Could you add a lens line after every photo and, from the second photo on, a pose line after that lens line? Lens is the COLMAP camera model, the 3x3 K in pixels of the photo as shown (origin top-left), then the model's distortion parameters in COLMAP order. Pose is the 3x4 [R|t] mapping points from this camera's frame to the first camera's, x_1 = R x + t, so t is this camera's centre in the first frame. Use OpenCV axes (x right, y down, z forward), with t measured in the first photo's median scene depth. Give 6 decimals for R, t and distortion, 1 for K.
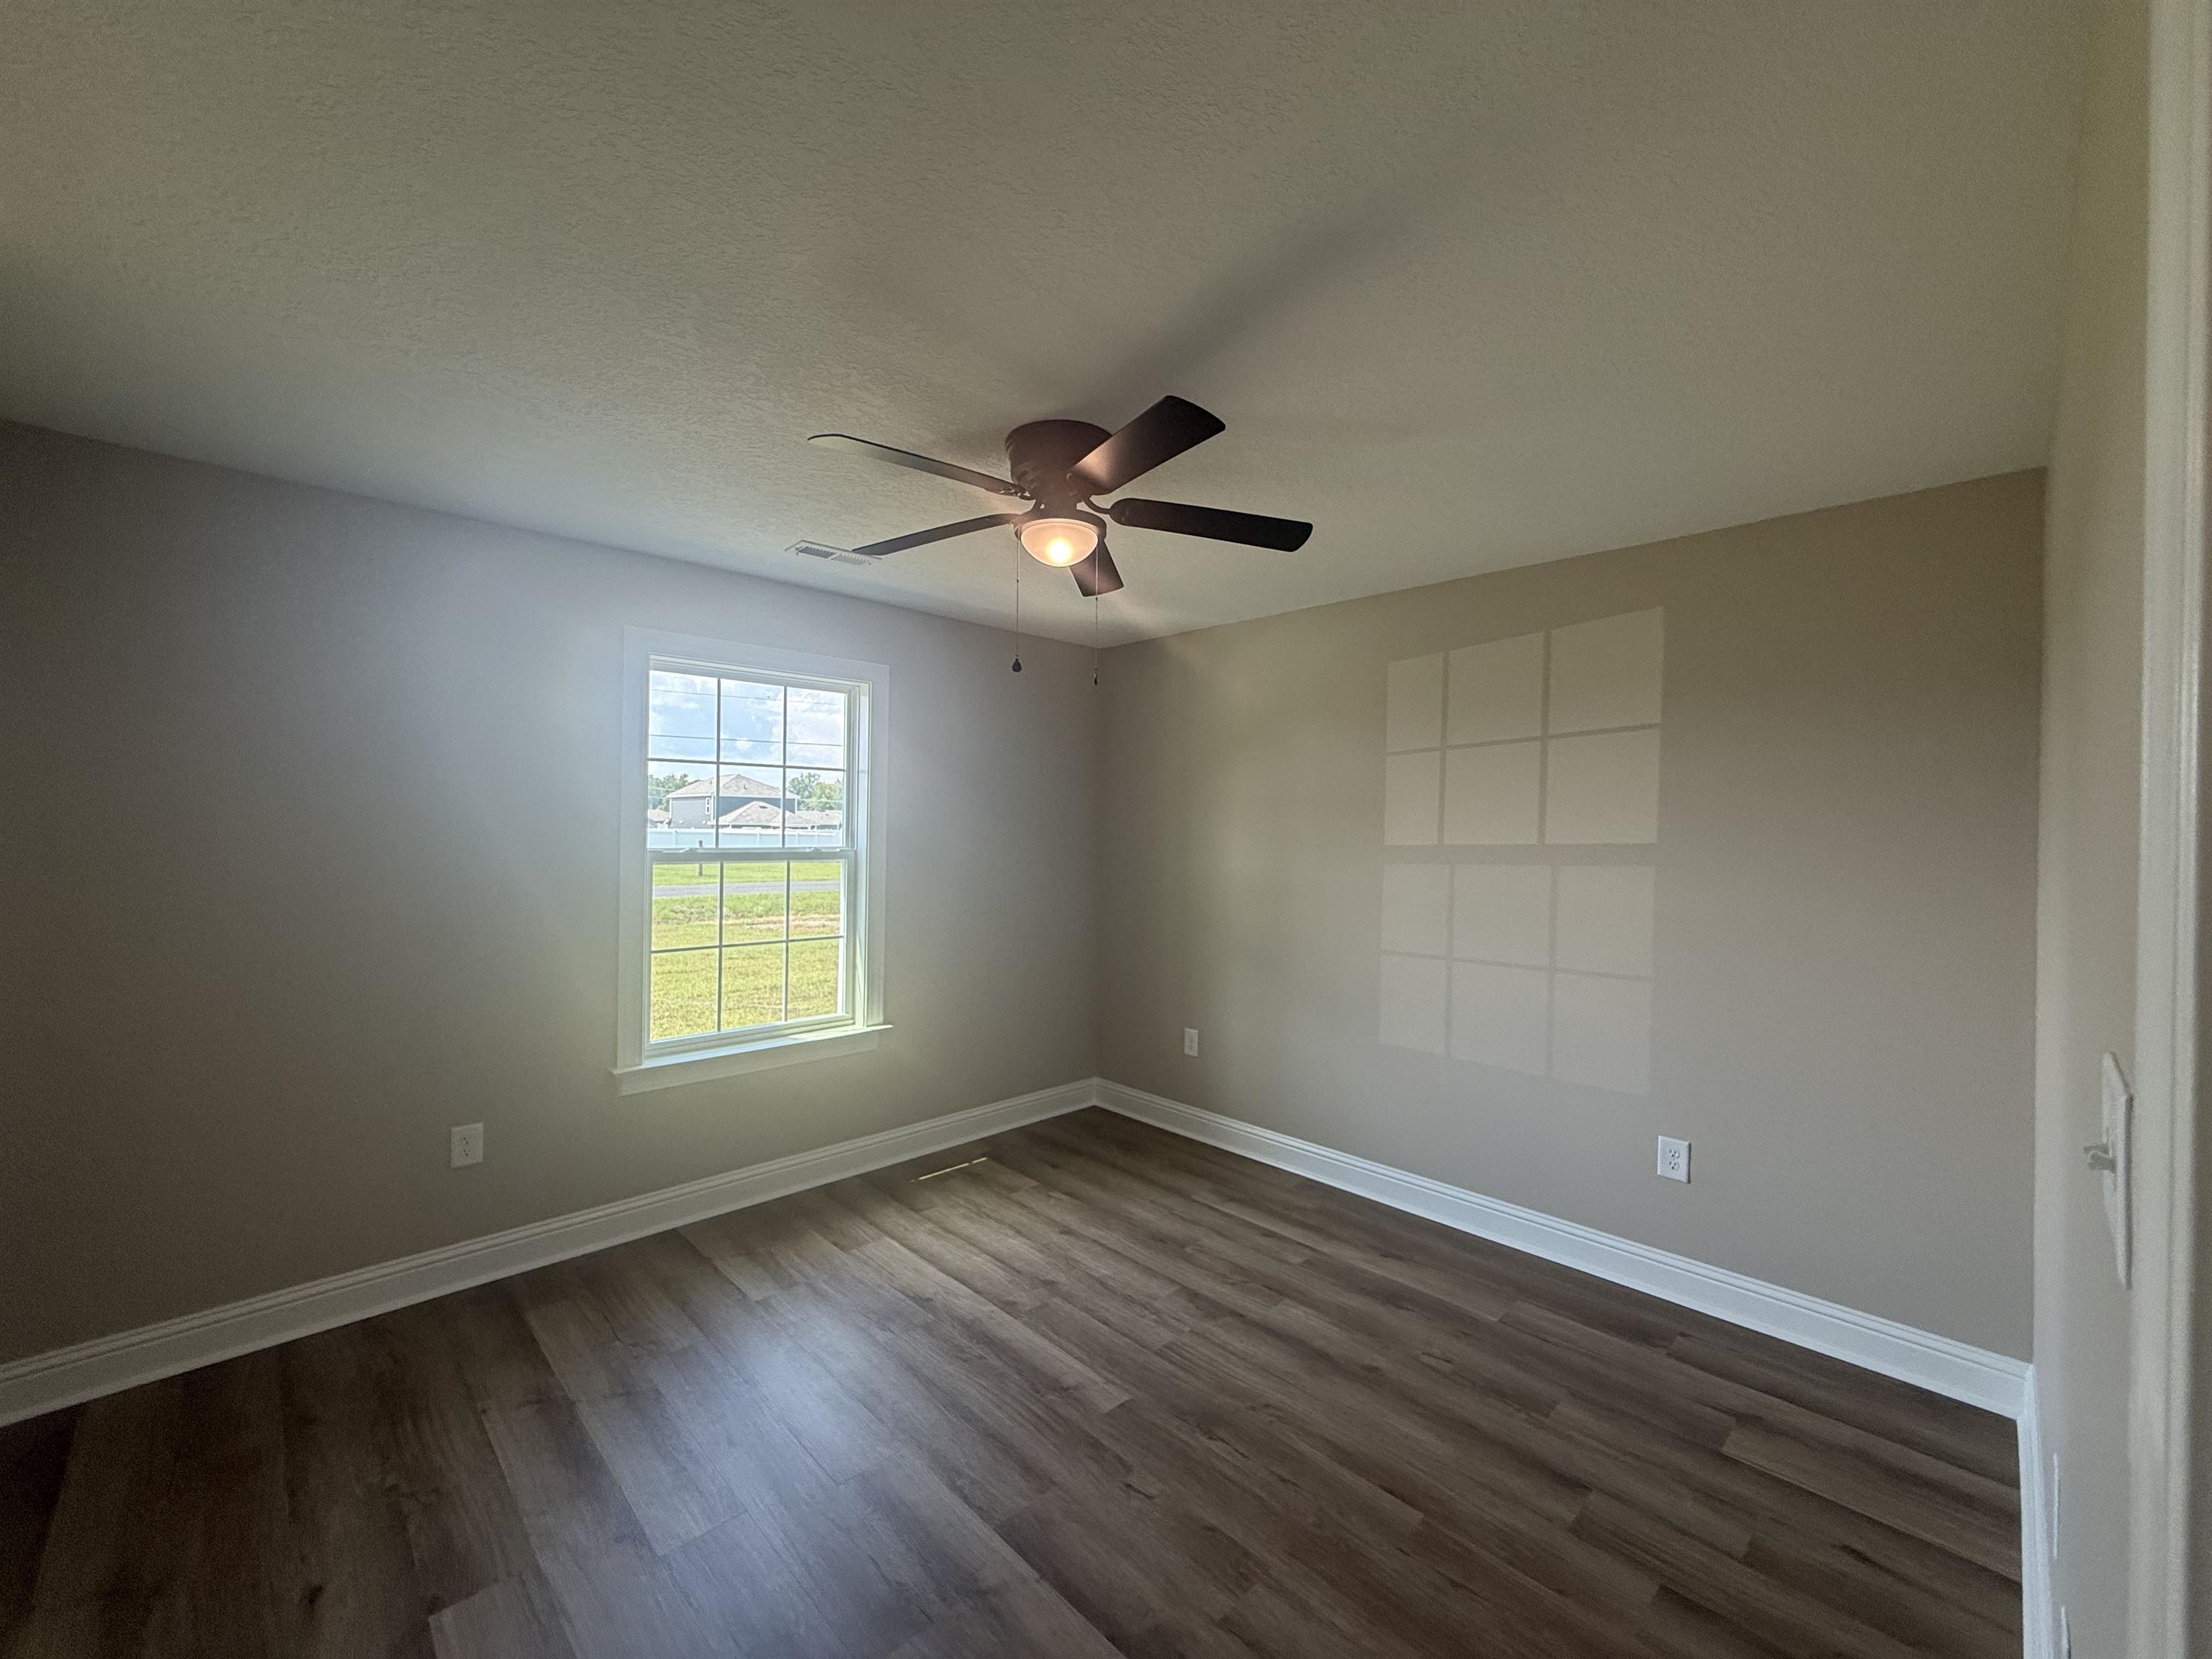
lens RADIAL K [[882.6, 0, 1124.1], [0, 882.6, 828.3], [0, 0, 1]] dist [0.002756, 0.000141]
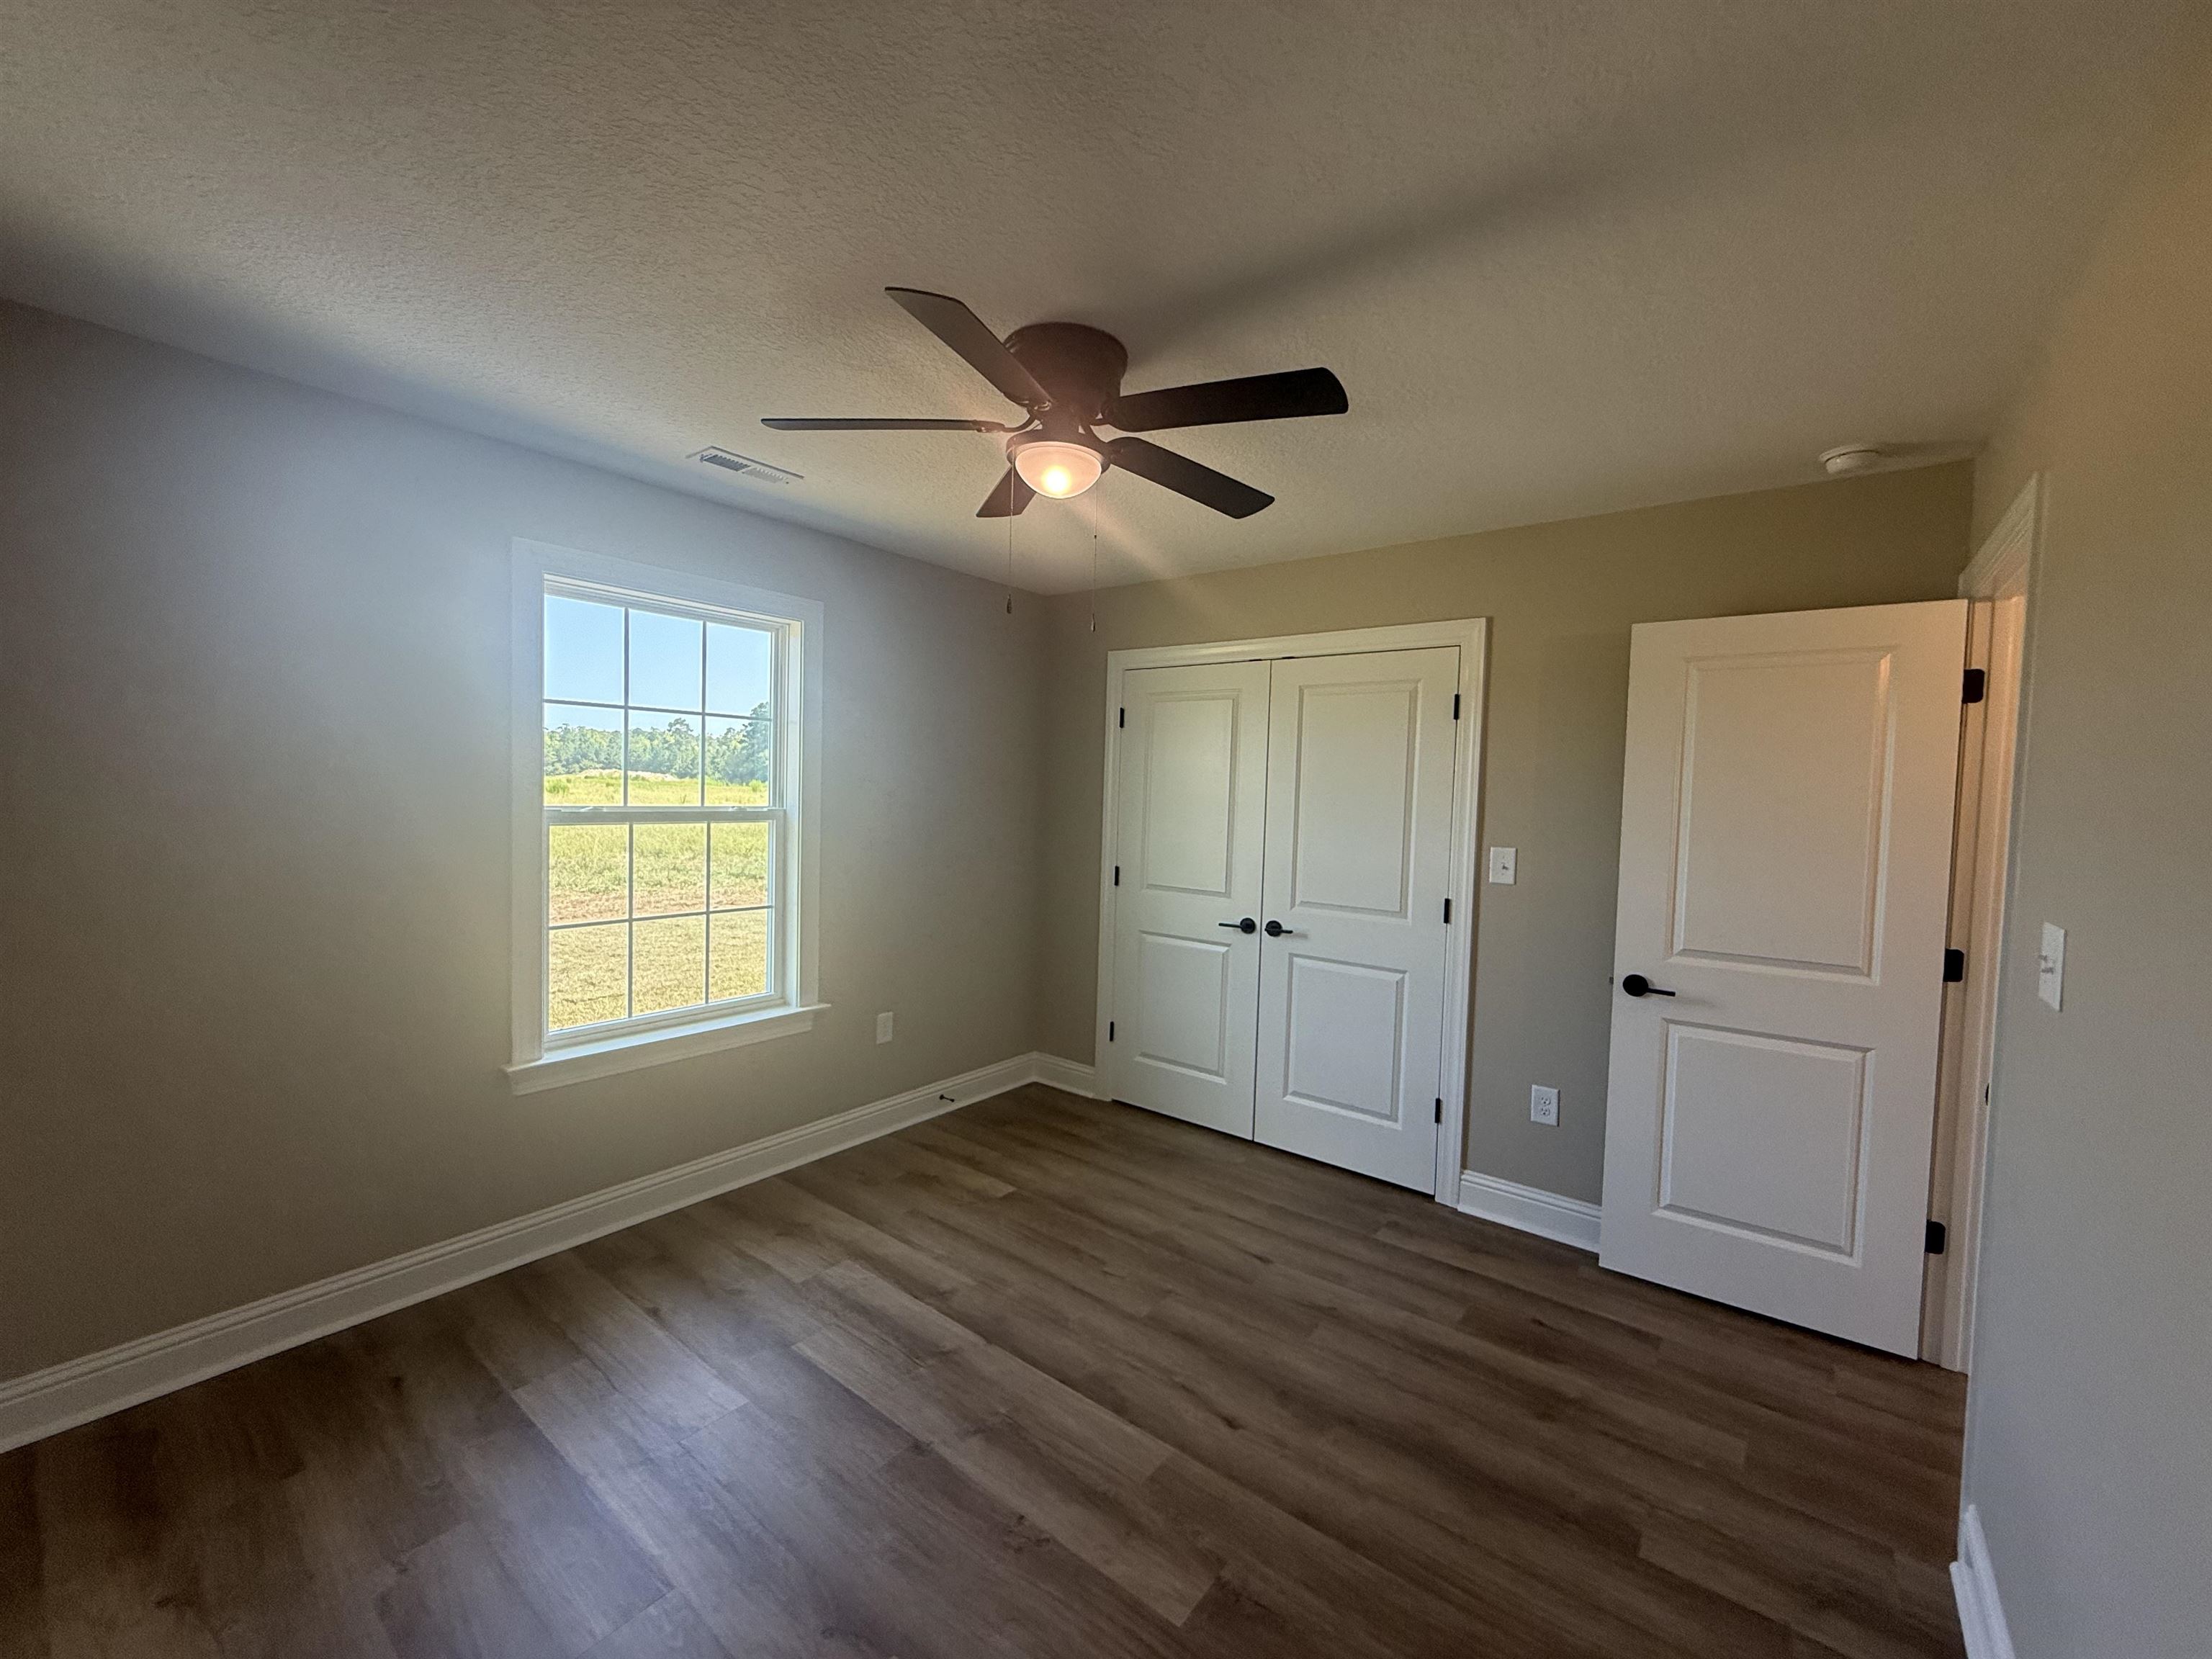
lens RADIAL K [[882.6, 0, 1091.5], [0, 882.6, 830.3], [0, 0, 1]] dist [0.002756, 0.000141]
pose [[0.987956, 0.009669, 0.154433, -0.139565], [-0.018288, 0.998347, 0.054487, -0.009428], [-0.153651, -0.056655, 0.986500, 0.078566]]
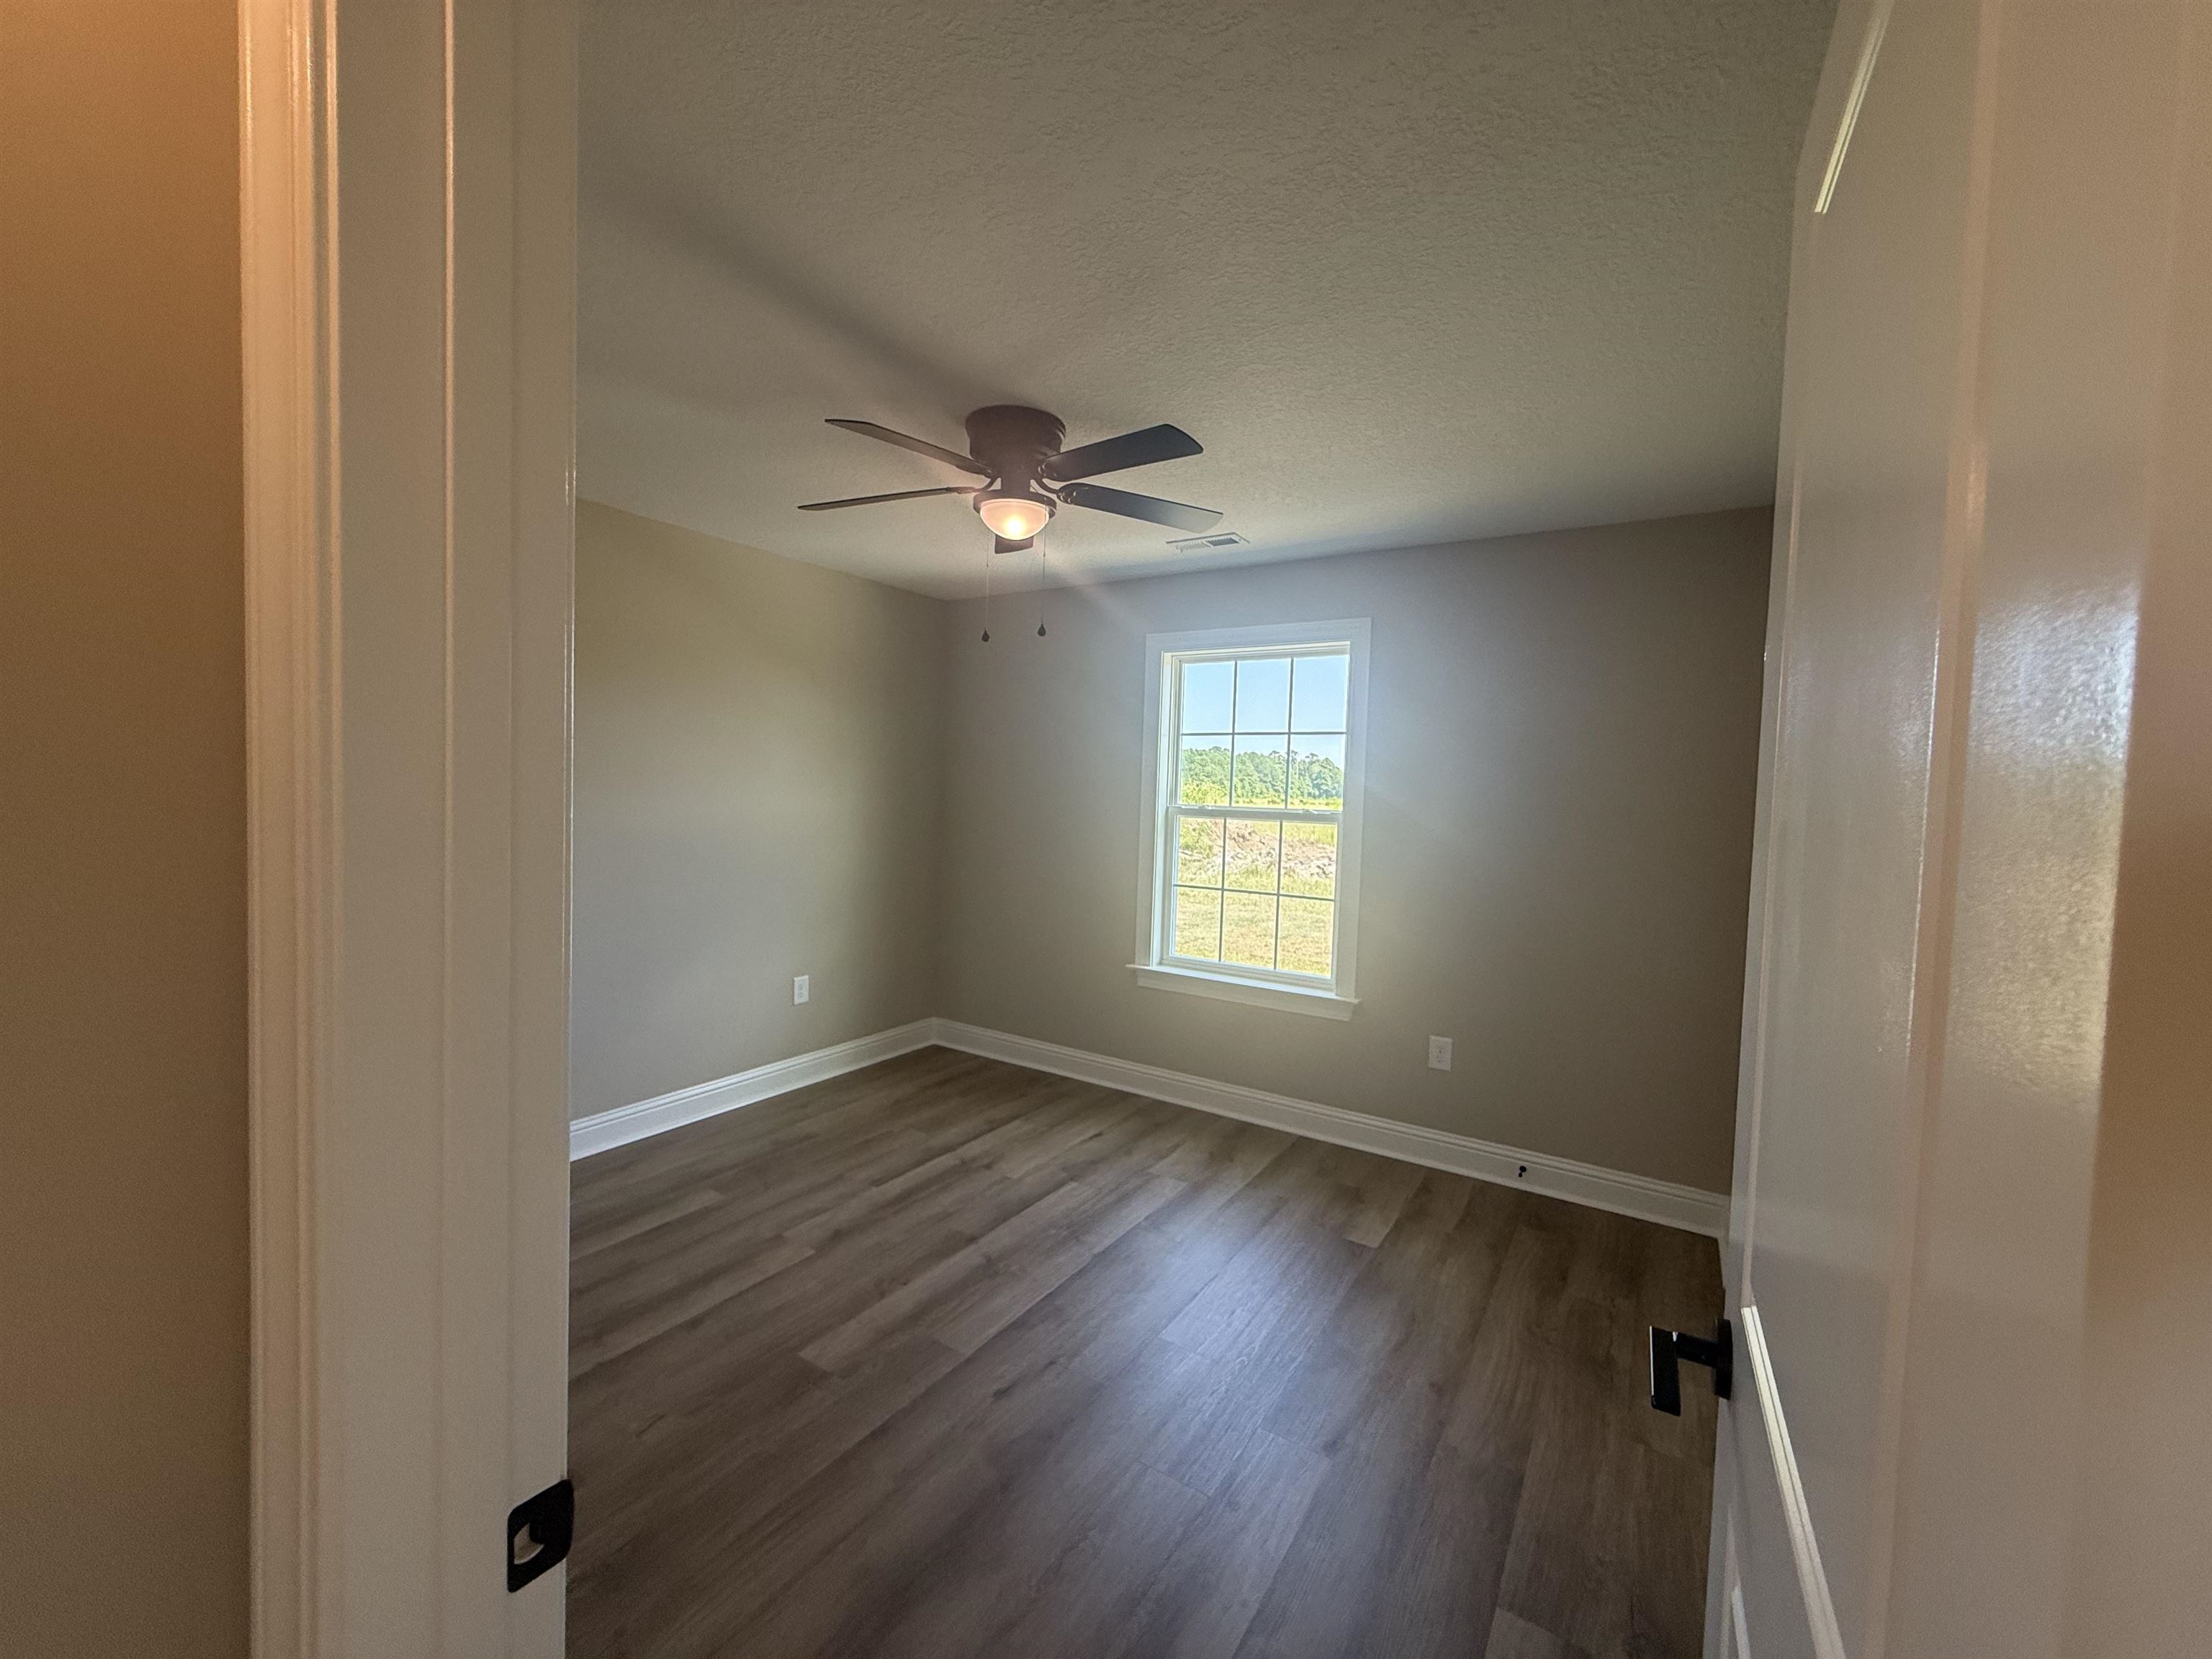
lens RADIAL K [[882.6, 0, 1107.0], [0, 882.6, 826.3], [0, 0, 1]] dist [0.002756, 0.000141]
pose [[0.255104, 0.043207, -0.965948, 0.601549], [-0.020452, 0.999019, 0.039285, 0.005107], [0.966697, 0.009734, 0.255737, 0.518736]]
